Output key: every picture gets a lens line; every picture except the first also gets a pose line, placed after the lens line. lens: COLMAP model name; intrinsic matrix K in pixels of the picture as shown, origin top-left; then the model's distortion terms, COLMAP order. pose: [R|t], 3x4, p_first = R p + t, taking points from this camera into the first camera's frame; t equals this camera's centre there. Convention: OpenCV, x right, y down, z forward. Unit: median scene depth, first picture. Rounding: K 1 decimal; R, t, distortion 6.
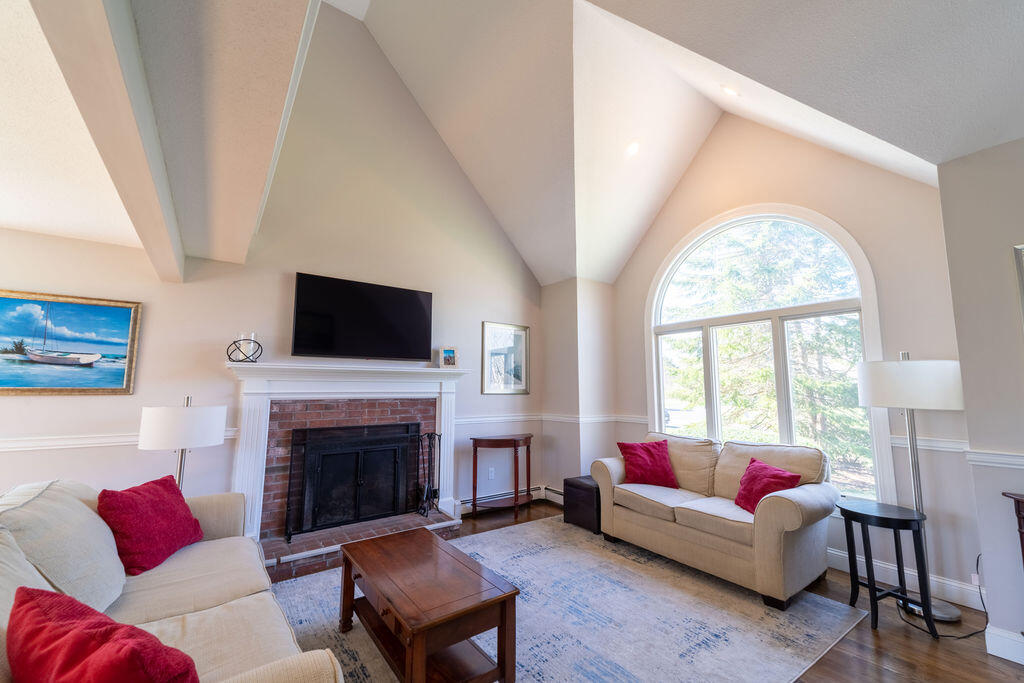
lens RADIAL K [[407.6, 0, 510.6], [0, 407.6, 342.9], [0, 0, 1]] dist [0.047777, -0.017345]
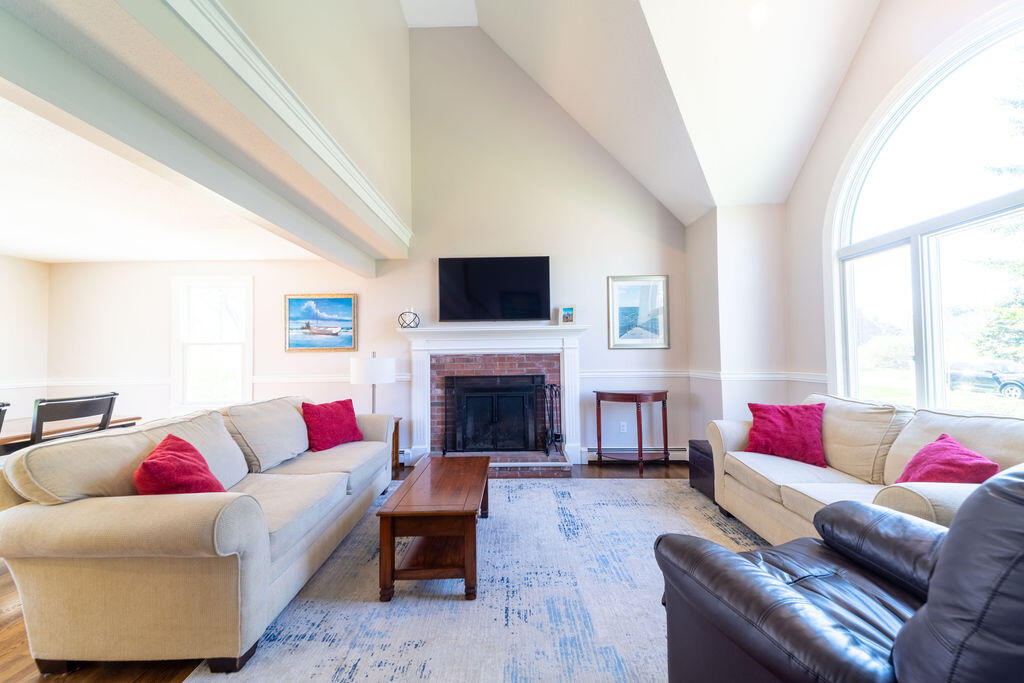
lens RADIAL K [[380.5, 0, 510.8], [0, 380.5, 343.4], [0, 0, 1]] dist [0.044604, -0.015544]
pose [[0.803620, -0.031892, -0.594287, 0.390056], [0.083500, 0.994728, 0.059531, 0.046616], [0.589256, -0.097463, 0.802046, 0.138839]]
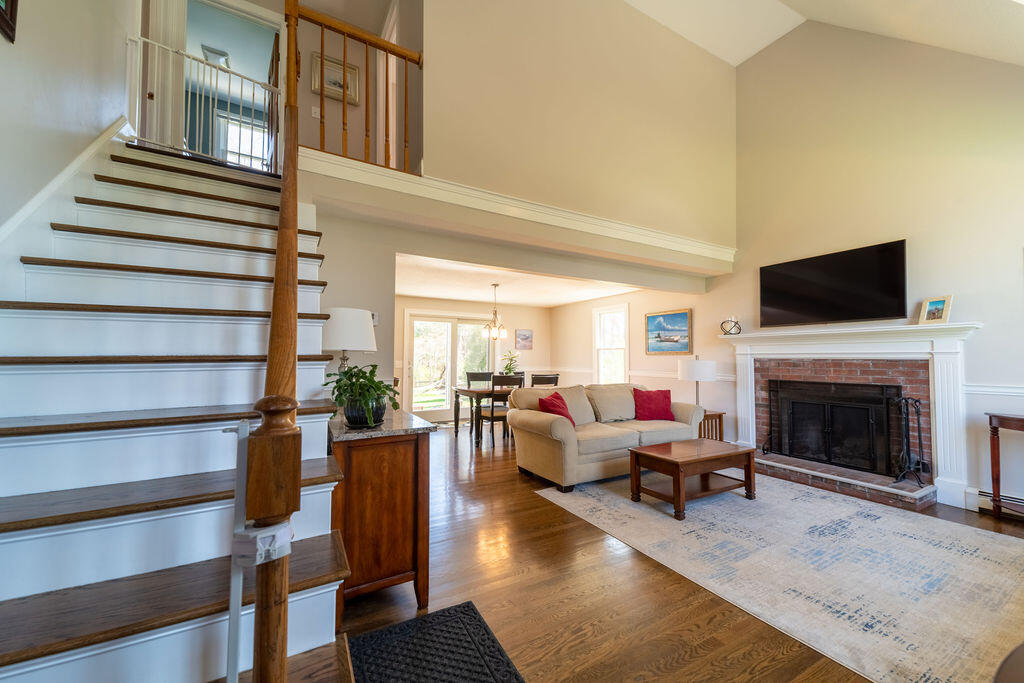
lens RADIAL K [[393.4, 0, 506.2], [0, 393.4, 344.4], [0, 0, 1]] dist [0.045086, -0.016927]
pose [[-0.114934, -0.039668, -0.992581, 0.927922], [0.105288, 0.993088, -0.051880, 0.068013], [0.987778, -0.110470, -0.109963, 0.284169]]
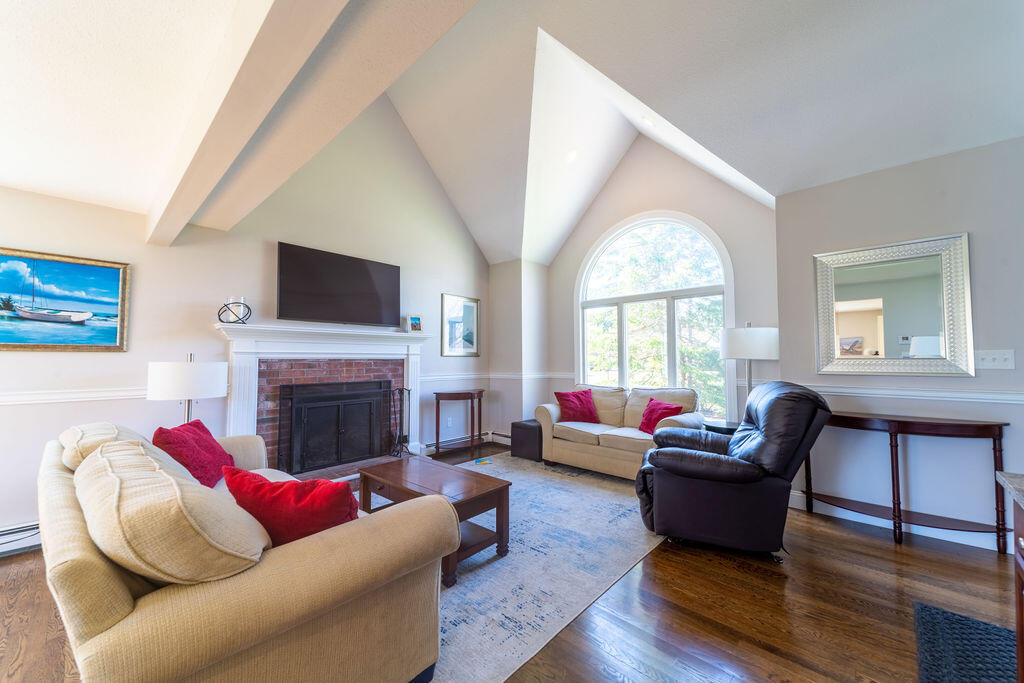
lens RADIAL K [[380.5, 0, 510.8], [0, 380.5, 343.4], [0, 0, 1]] dist [0.044604, -0.015544]
pose [[0.978118, 0.003379, 0.208025, -0.137119], [-0.017994, 0.997496, 0.068402, 0.014717], [-0.207273, -0.070648, 0.975729, -0.135768]]
